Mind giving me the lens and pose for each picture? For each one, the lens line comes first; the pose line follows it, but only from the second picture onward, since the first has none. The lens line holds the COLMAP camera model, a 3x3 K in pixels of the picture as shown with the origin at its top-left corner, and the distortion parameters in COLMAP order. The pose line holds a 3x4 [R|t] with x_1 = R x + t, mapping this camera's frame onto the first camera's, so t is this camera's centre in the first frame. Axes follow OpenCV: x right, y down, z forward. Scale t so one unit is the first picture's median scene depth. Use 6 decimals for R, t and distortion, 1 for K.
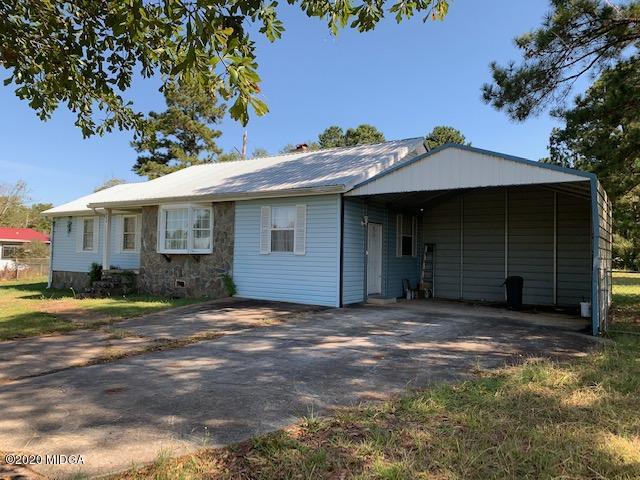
lens RADIAL K [[483.7, 0, 320.0], [0, 483.7, 239.5], [0, 0, 1]] dist [0.003538, -0.000247]
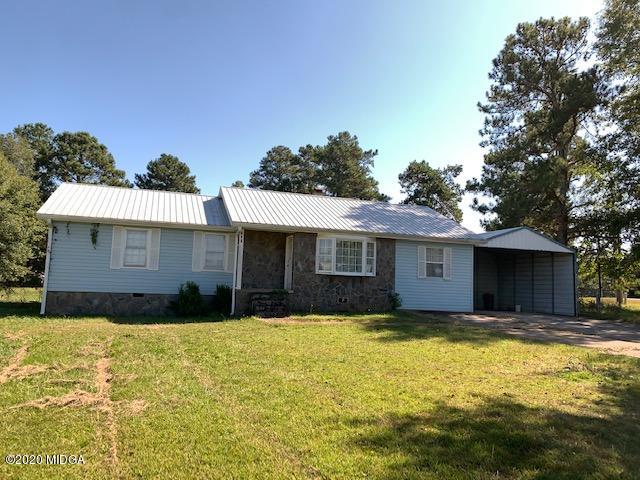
lens RADIAL K [[483.7, 0, 320.2], [0, 483.7, 240.1], [0, 0, 1]] dist [0.003538, -0.000247]
pose [[0.601018, 0.095038, 0.793565, -1.358241], [-0.039956, 0.995236, -0.088929, 0.052575], [-0.798236, 0.021740, 0.601952, 0.329711]]
